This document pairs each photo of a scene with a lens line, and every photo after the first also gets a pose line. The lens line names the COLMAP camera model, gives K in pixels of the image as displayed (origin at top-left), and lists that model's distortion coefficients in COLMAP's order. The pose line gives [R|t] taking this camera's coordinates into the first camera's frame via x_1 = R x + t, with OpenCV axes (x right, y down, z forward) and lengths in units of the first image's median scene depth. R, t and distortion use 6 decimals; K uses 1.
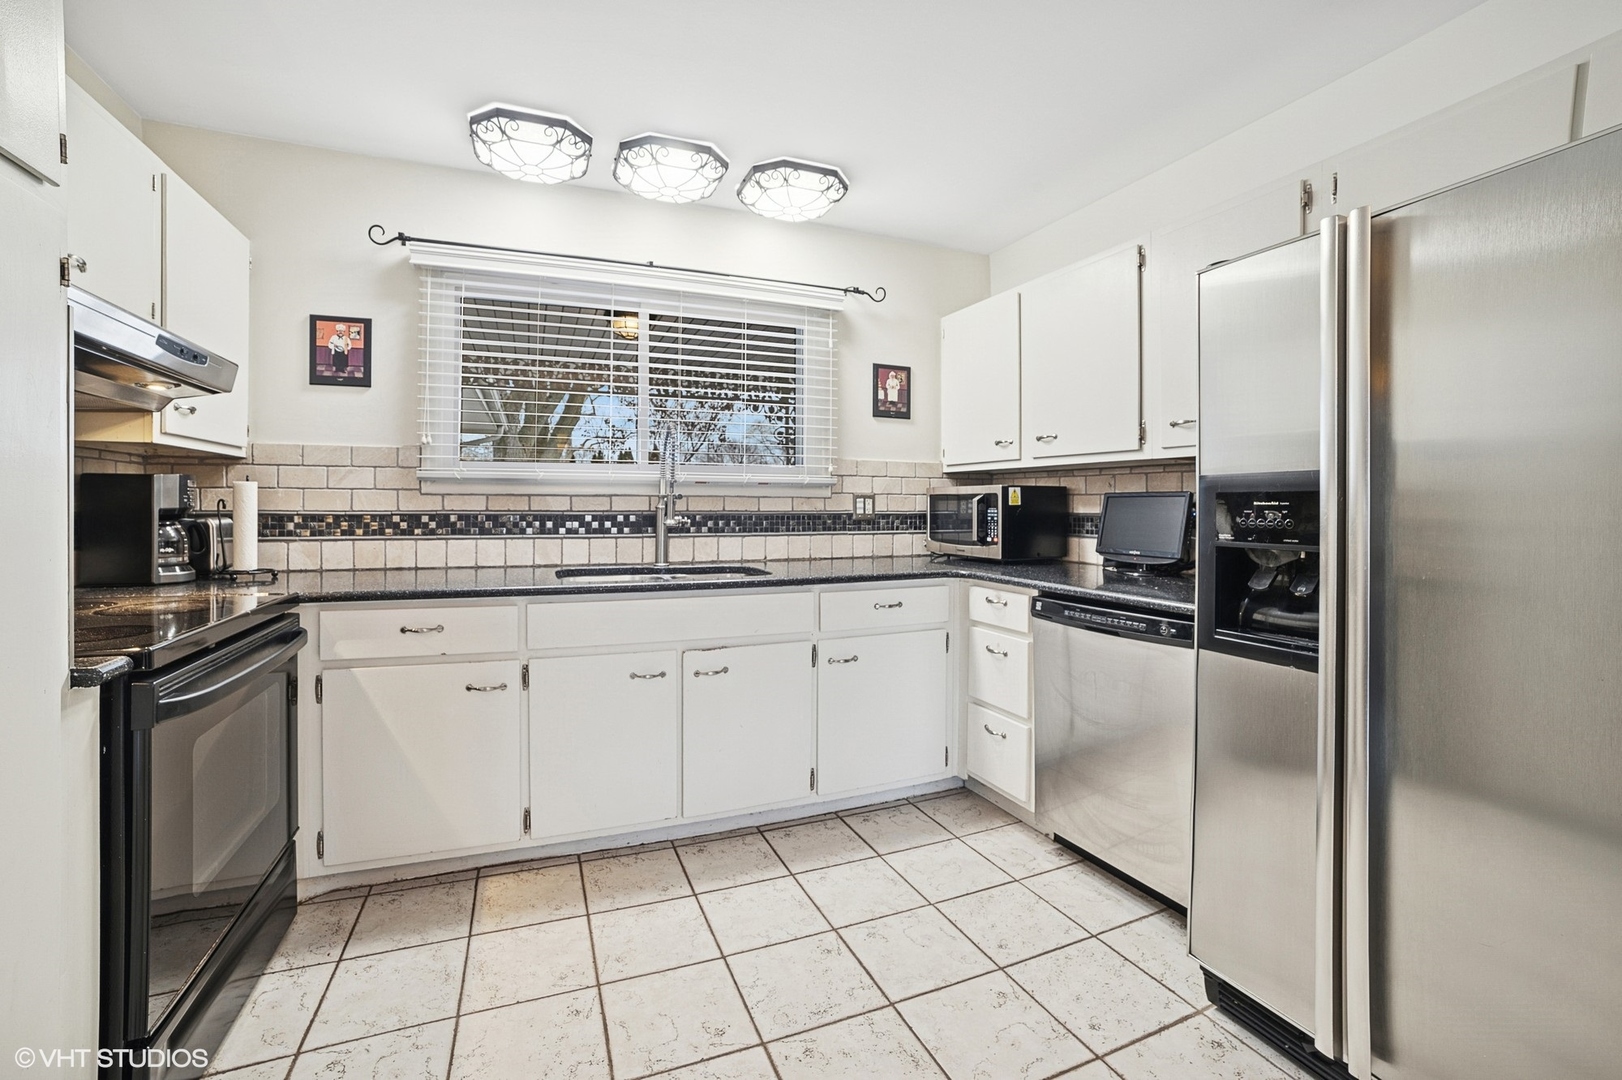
lens RADIAL K [[700.8, 0, 810.3], [0, 700.8, 495.9], [0, 0, 1]] dist [-0.039395, 0.000188]
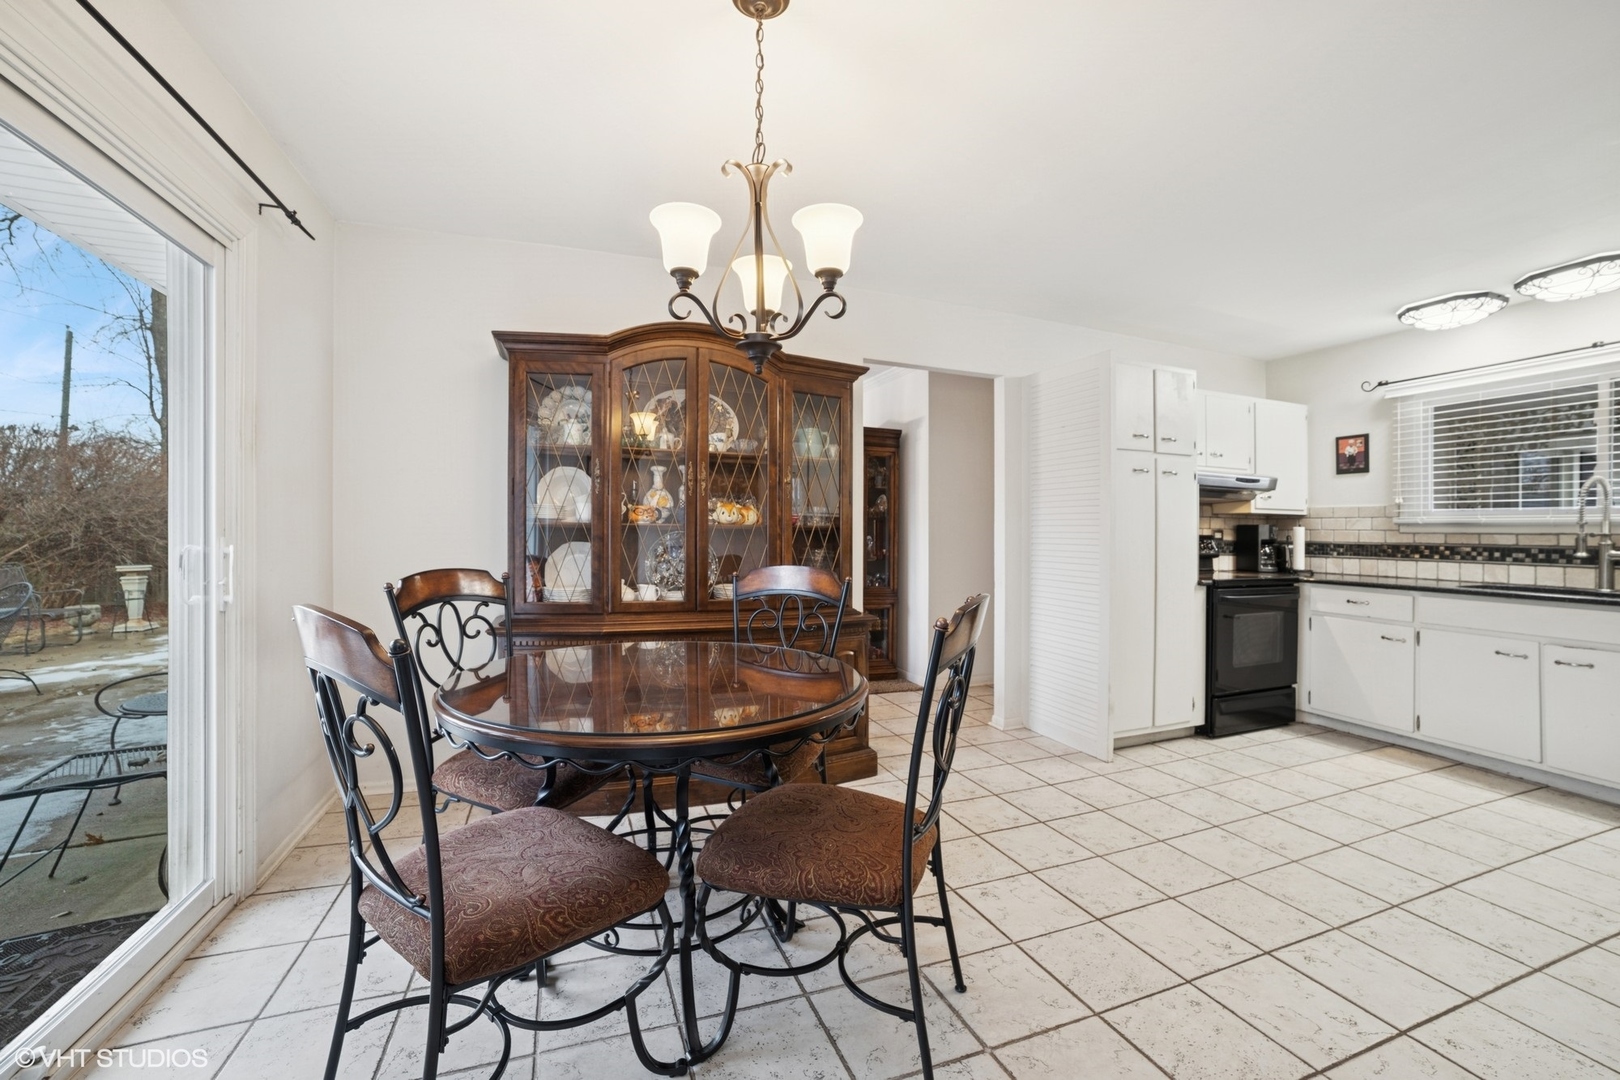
lens RADIAL K [[683.1, 0, 815.1], [0, 683.1, 525.5], [0, 0, 1]] dist [-0.096550, 0.033171]
pose [[0.036202, -0.013131, -0.999258, 0.970949], [-0.003166, 0.999907, -0.013254, 0.004512], [0.999339, 0.003643, 0.036157, -0.479544]]
